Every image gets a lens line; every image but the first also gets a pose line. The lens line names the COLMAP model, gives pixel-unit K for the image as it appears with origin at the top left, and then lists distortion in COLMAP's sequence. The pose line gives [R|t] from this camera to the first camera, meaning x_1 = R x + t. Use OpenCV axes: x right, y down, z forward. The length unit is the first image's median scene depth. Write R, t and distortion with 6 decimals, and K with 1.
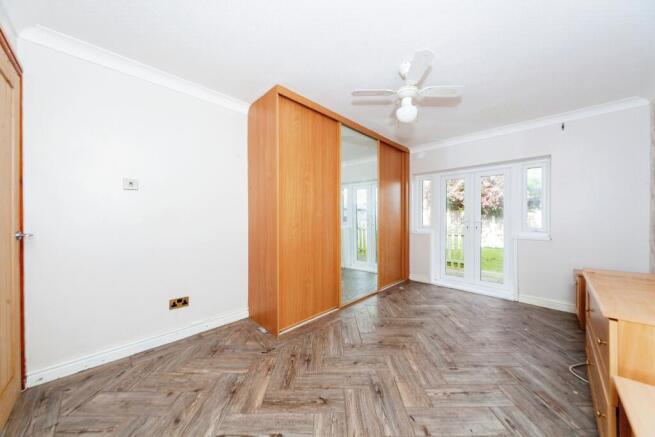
lens RADIAL K [[227.5, 0, 327.5], [0, 227.5, 218.5], [0, 0, 1]] dist [-0.000694, -0.000005]
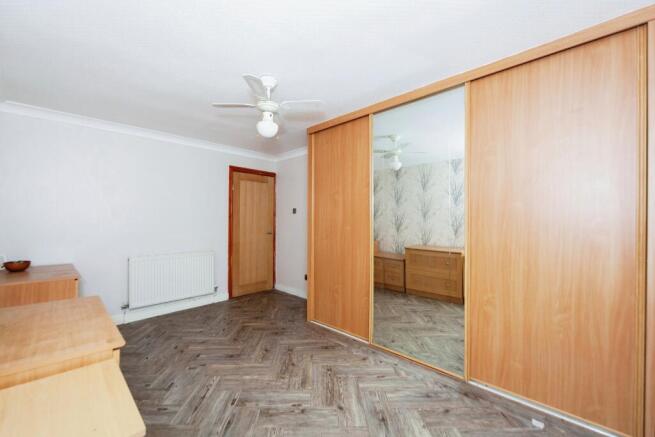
lens RADIAL K [[271.2, 0, 327.5], [0, 271.2, 218.5], [0, 0, 1]] dist [-0.000195, -0.000010]
pose [[-0.003603, -0.007794, -0.999963, 1.647151], [-0.003974, 0.999962, -0.007780, -0.067765], [0.999986, 0.003946, -0.003633, 1.378369]]
